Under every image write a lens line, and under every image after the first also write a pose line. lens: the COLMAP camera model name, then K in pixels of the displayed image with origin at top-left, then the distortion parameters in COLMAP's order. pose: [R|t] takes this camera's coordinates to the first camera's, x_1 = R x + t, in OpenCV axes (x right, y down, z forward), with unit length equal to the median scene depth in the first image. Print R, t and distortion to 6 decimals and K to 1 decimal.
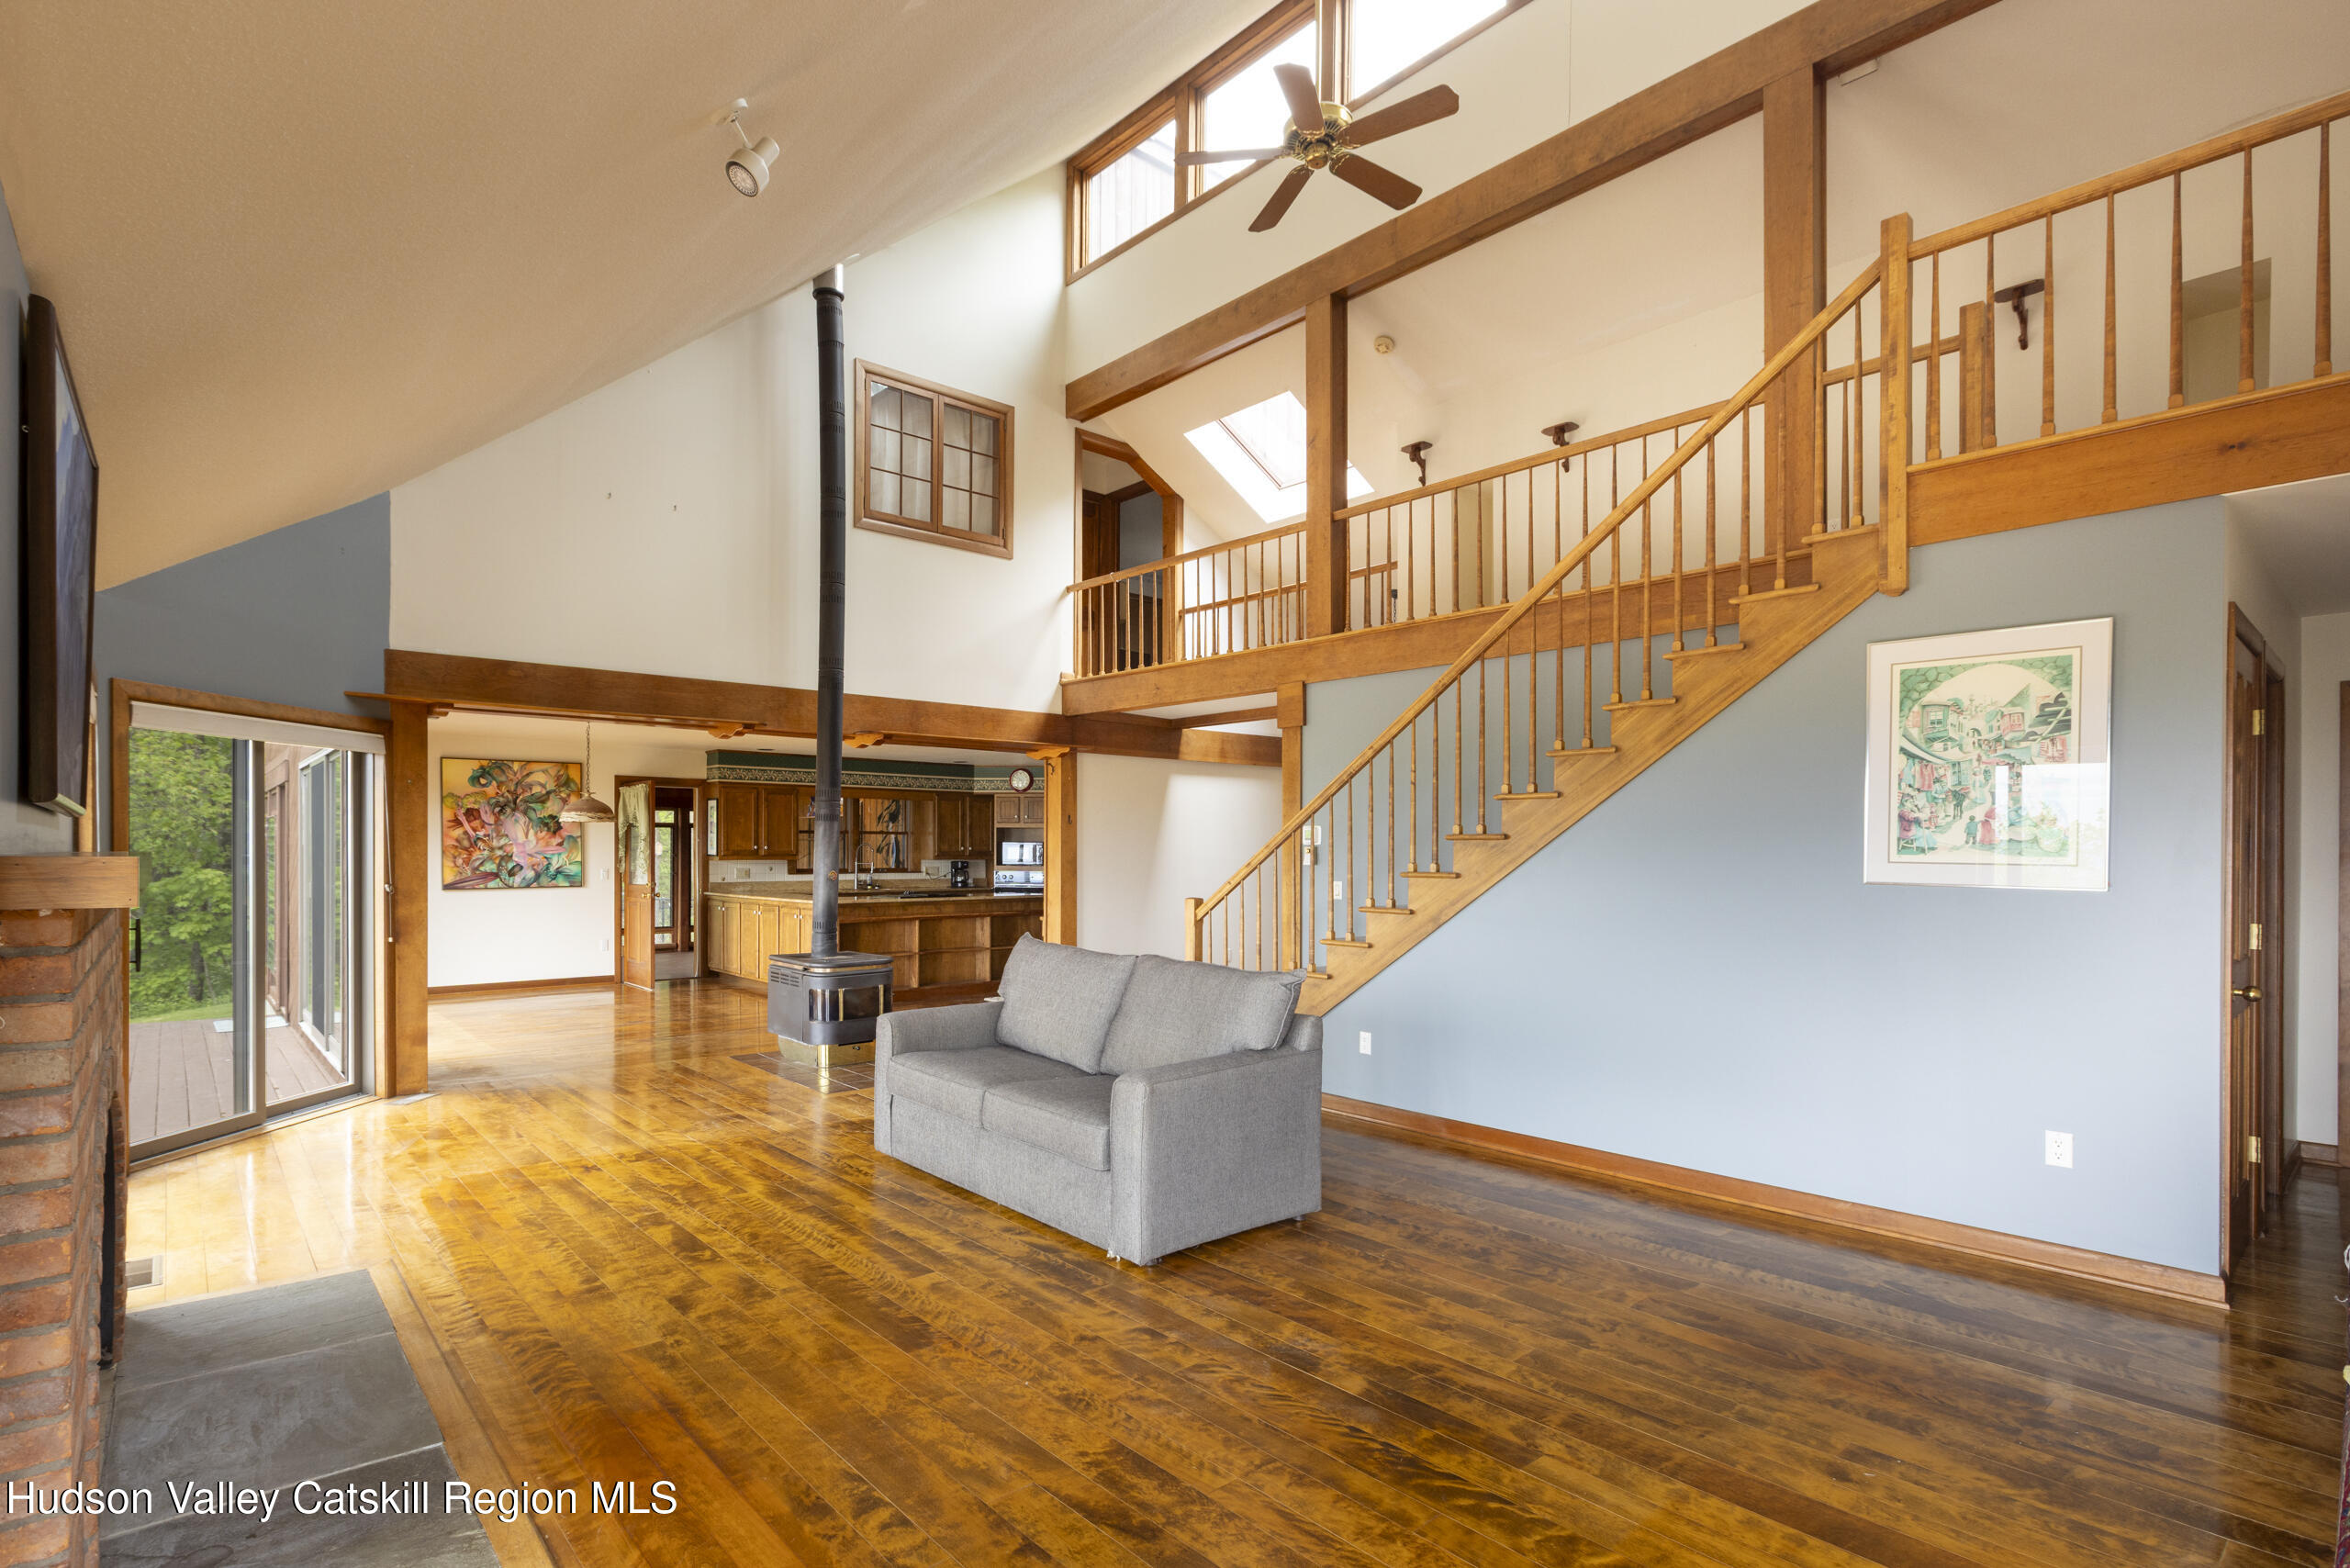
lens RADIAL K [[1113.6, 0, 1123.4], [0, 1113.6, 852.0], [0, 0, 1]] dist [-0.004341, -0.000509]
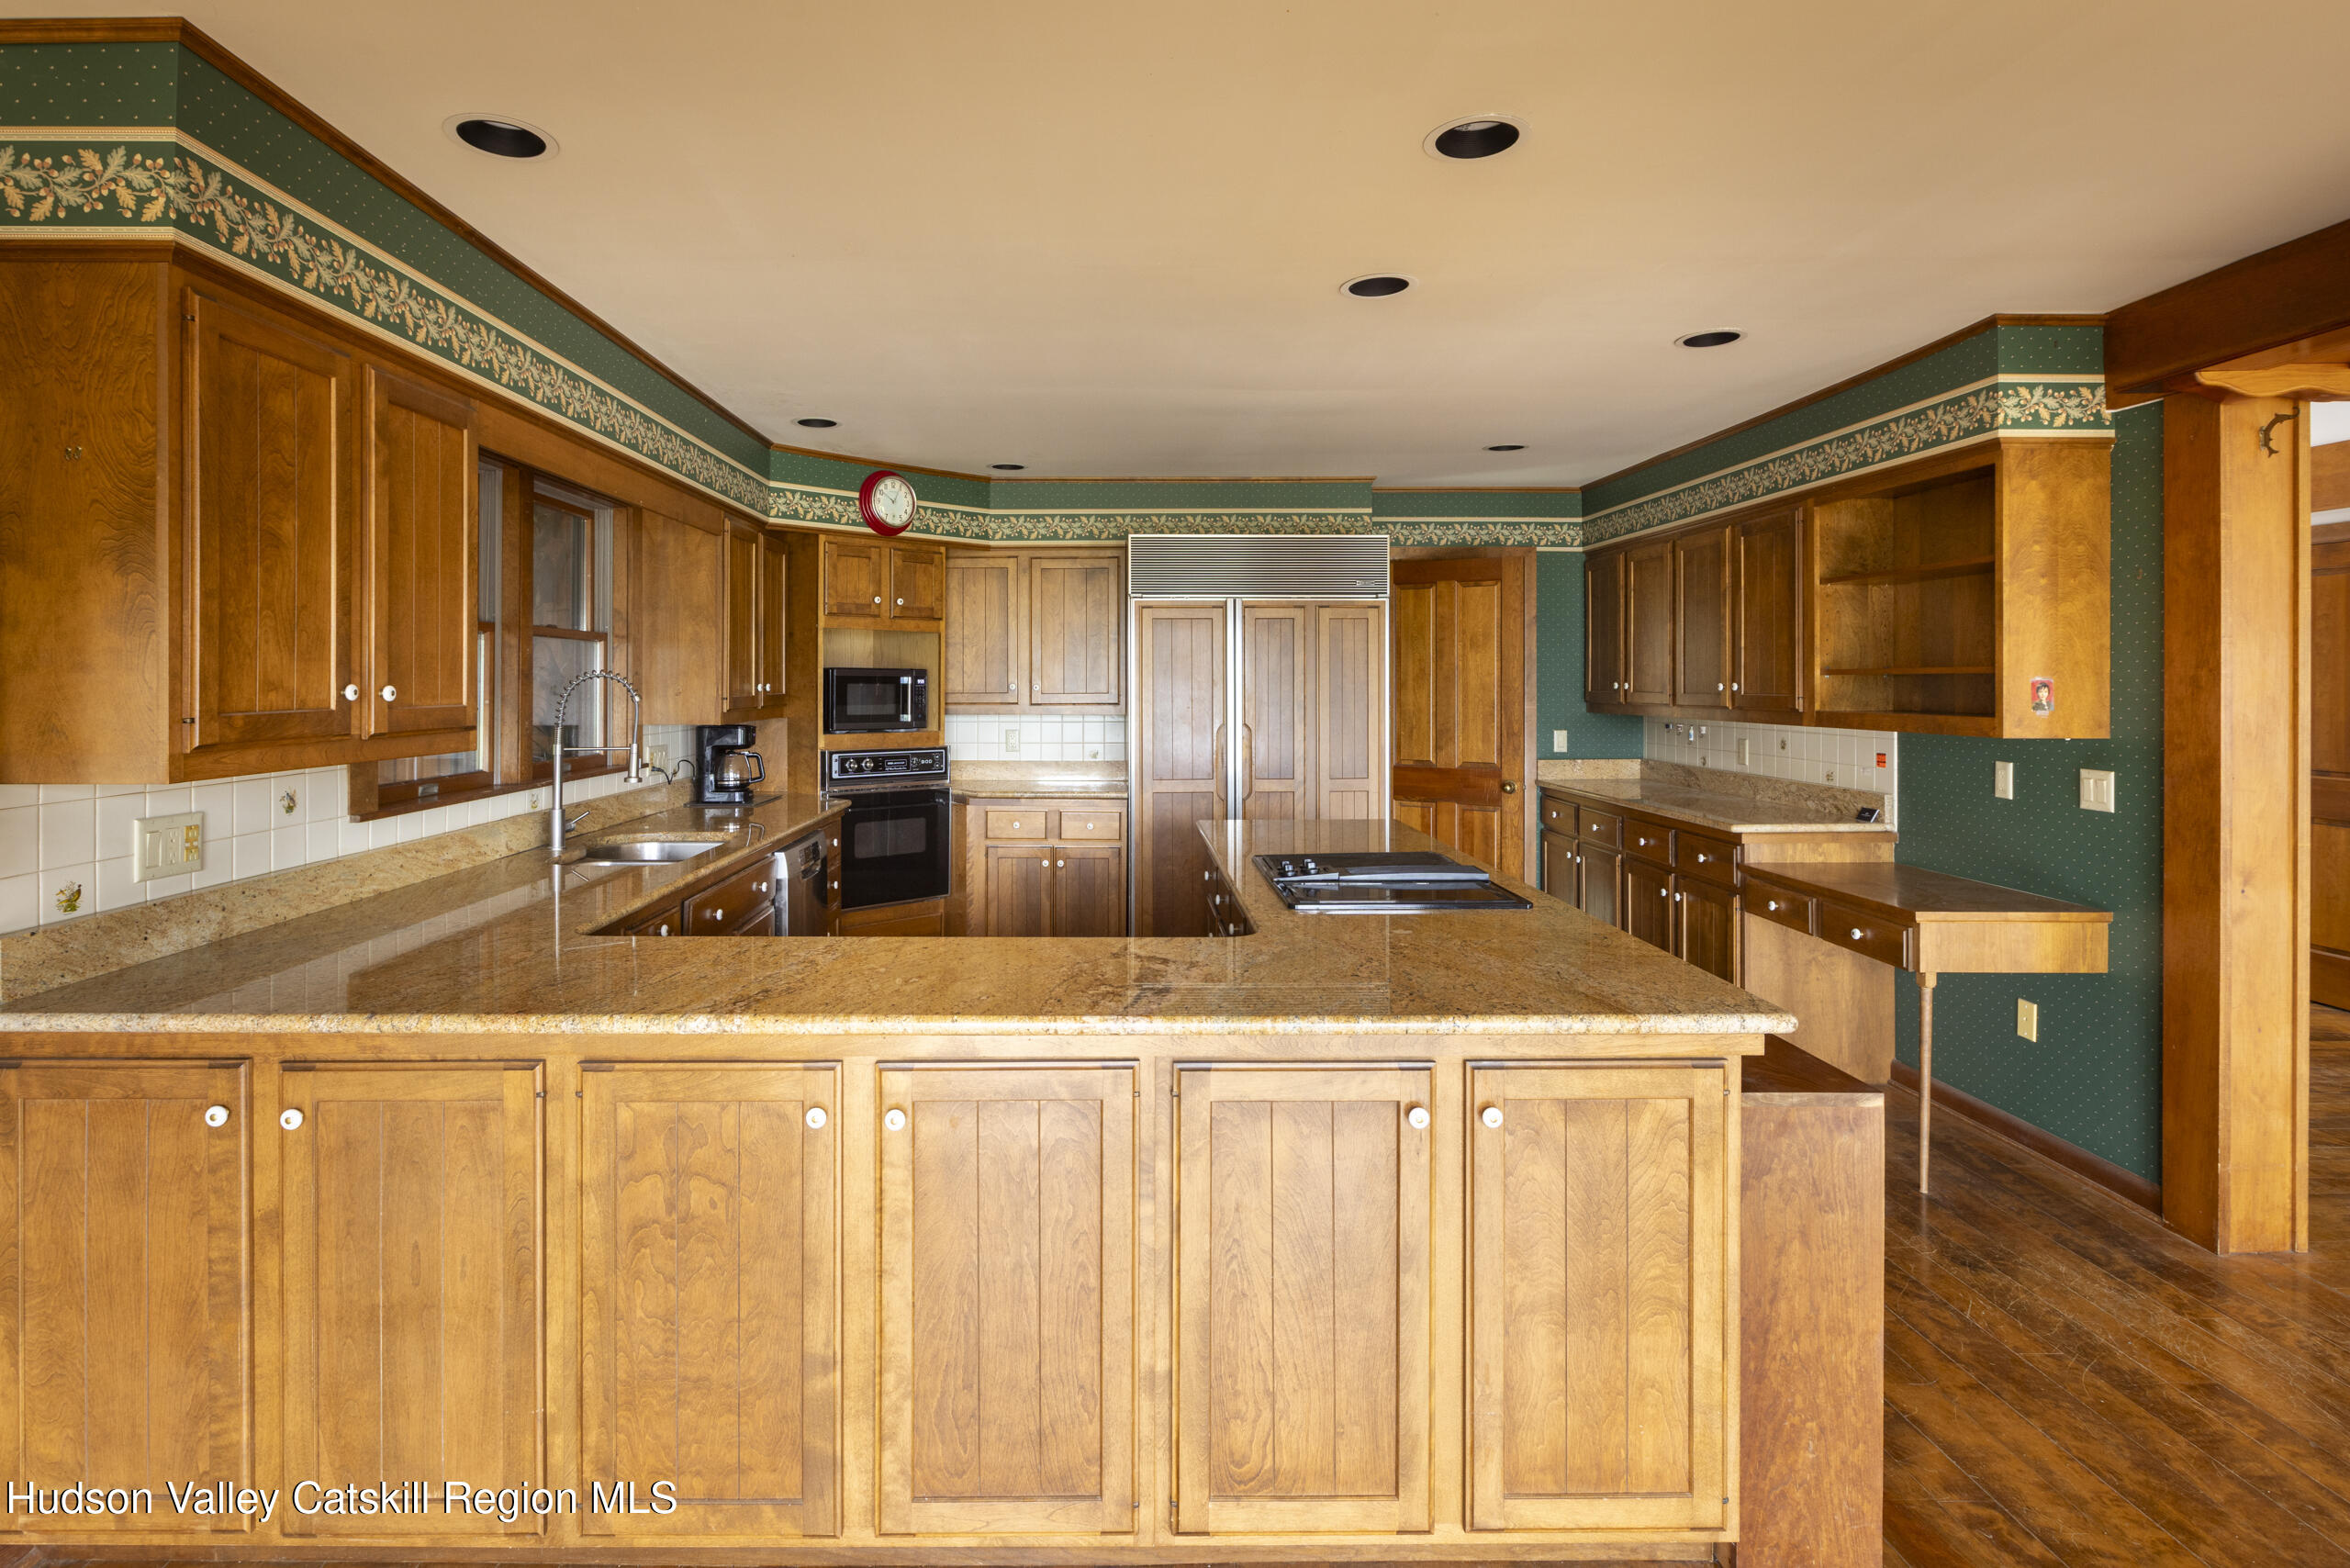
lens RADIAL K [[1171.8, 0, 1060.5], [0, 1171.8, 676.9], [0, 0, 1]] dist [-0.006733, 0.001078]
pose [[0.668485, 0.001458, 0.743724, -0.522709], [-0.001389, 0.999999, -0.000711, -0.009281], [-0.743724, -0.000558, 0.668487, 1.063234]]
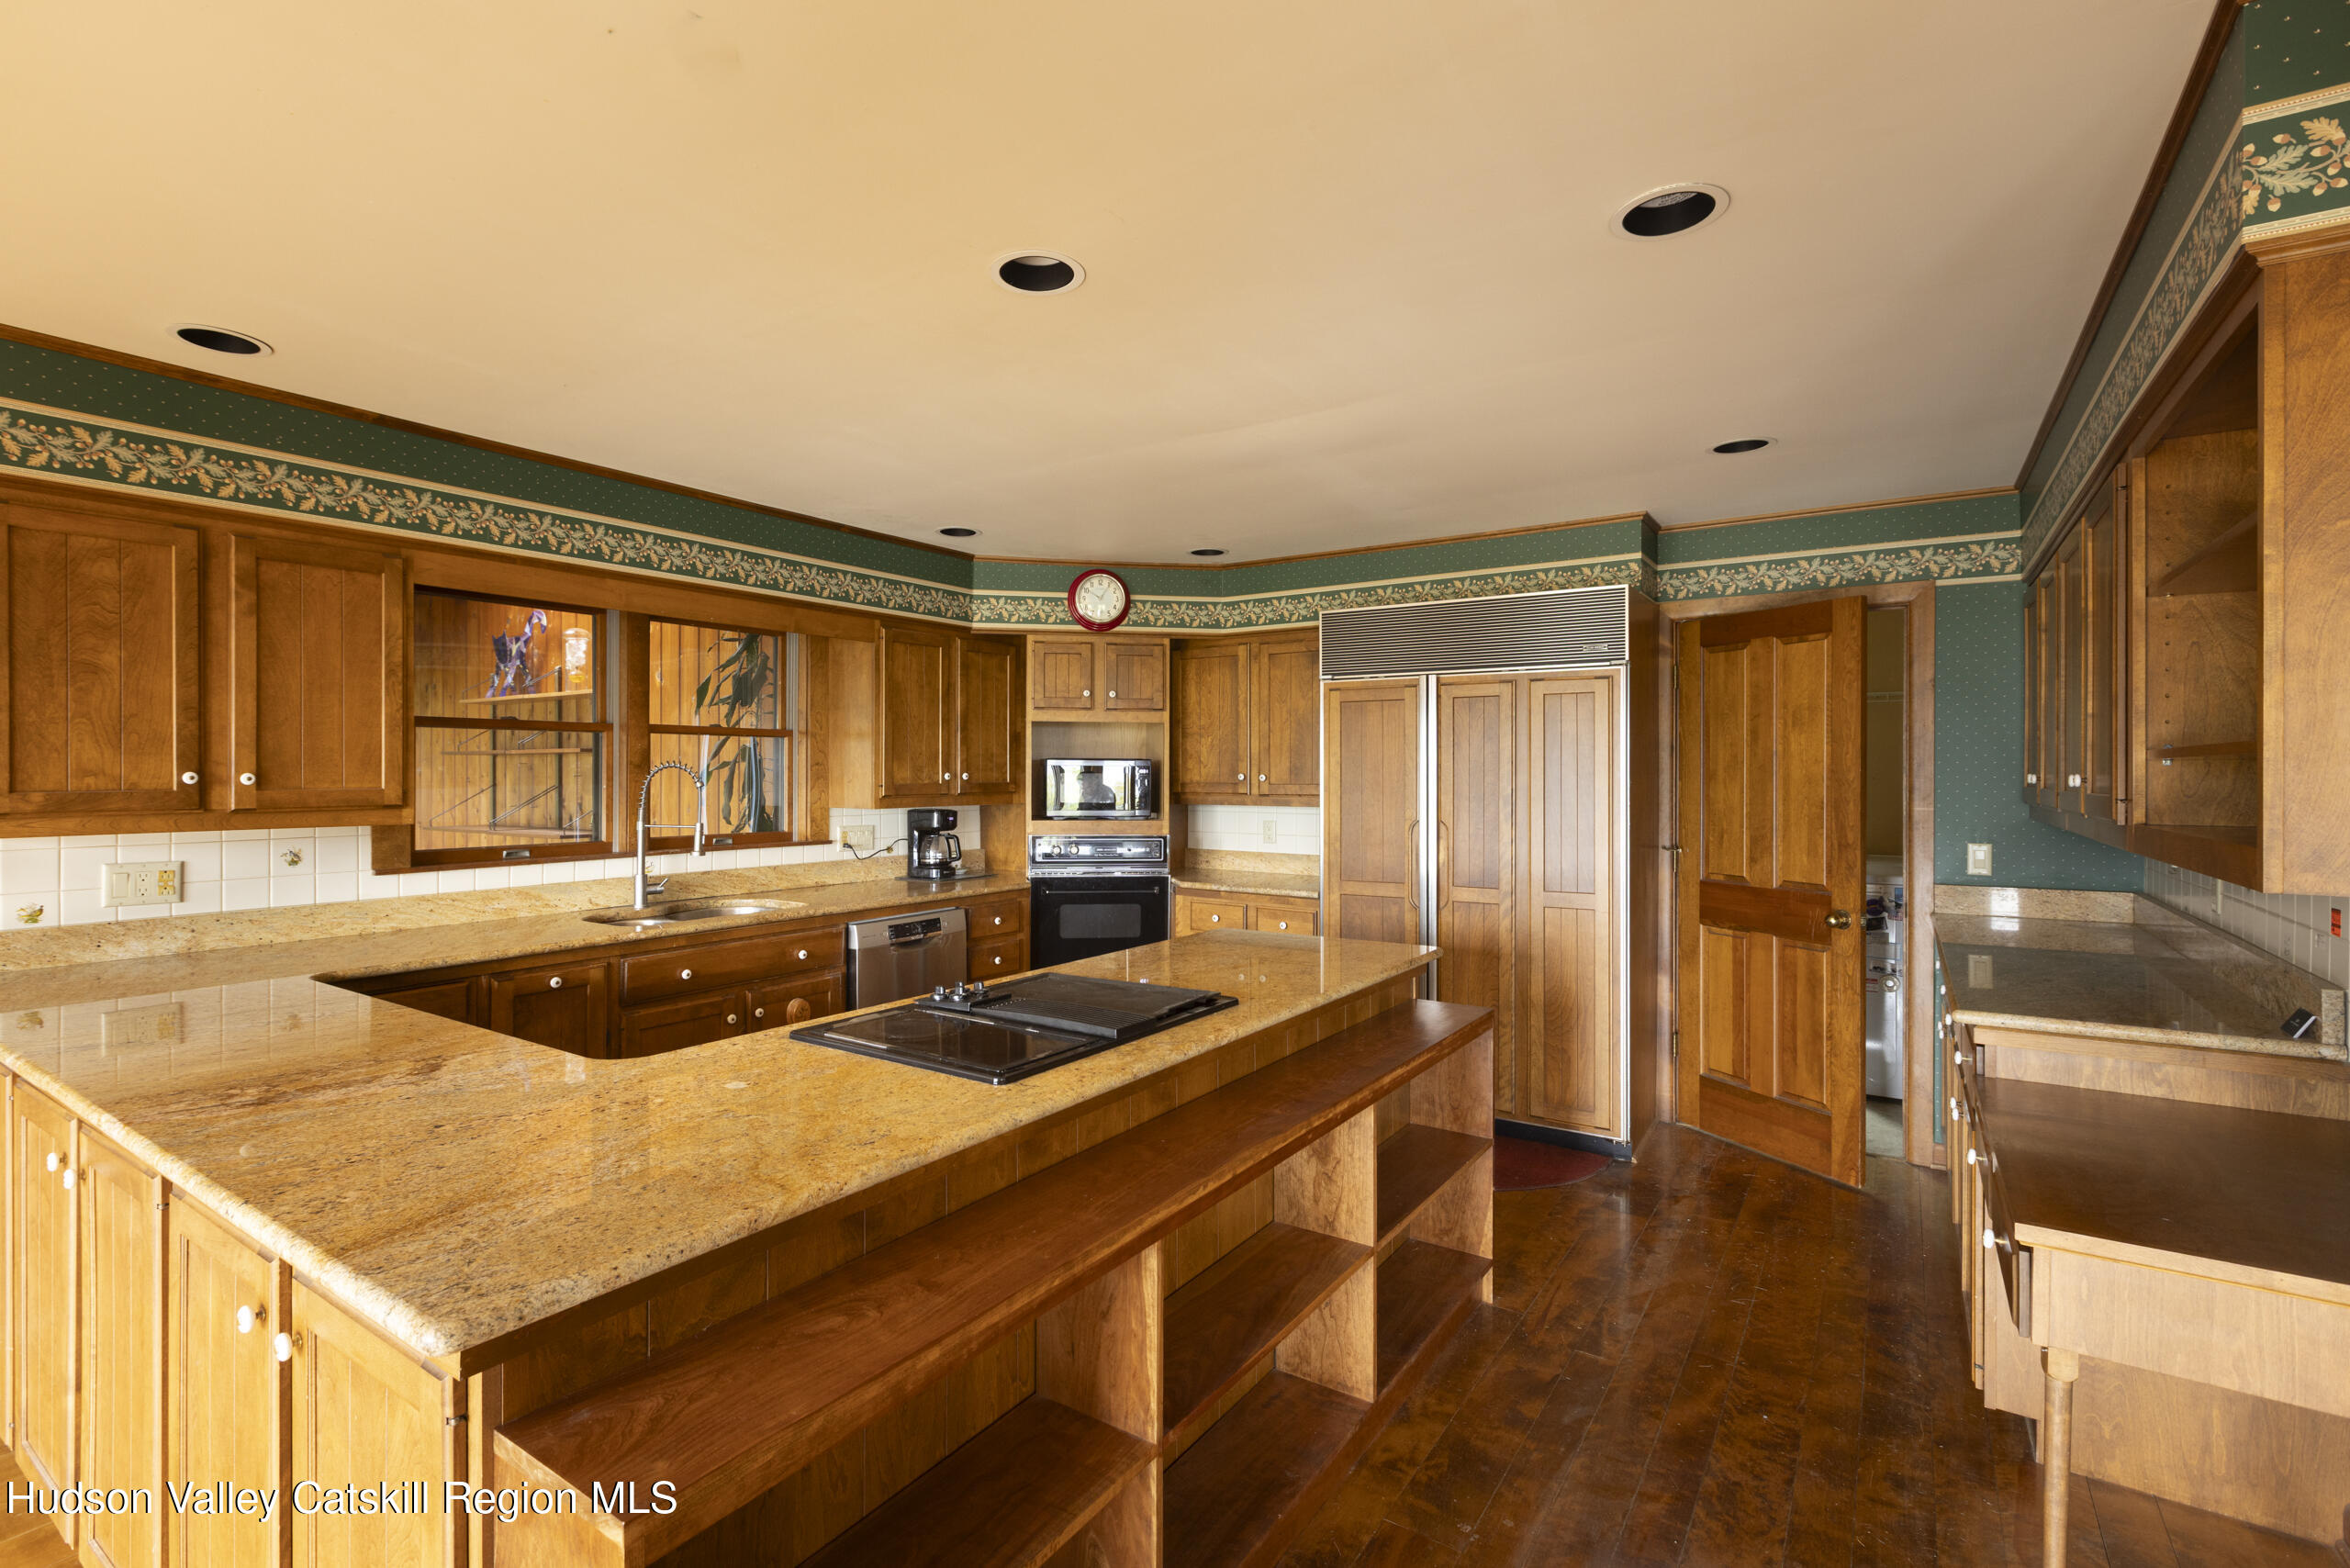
lens RADIAL K [[1043.3, 0, 1172.0], [0, 1043.3, 771.9], [0, 0, 1]] dist [0.001789, -0.000220]
pose [[0.967249, -0.000398, 0.253829, -0.243387], [-0.000503, 0.999994, 0.003485, -0.008866], [-0.253829, -0.003499, 0.967243, 0.981006]]
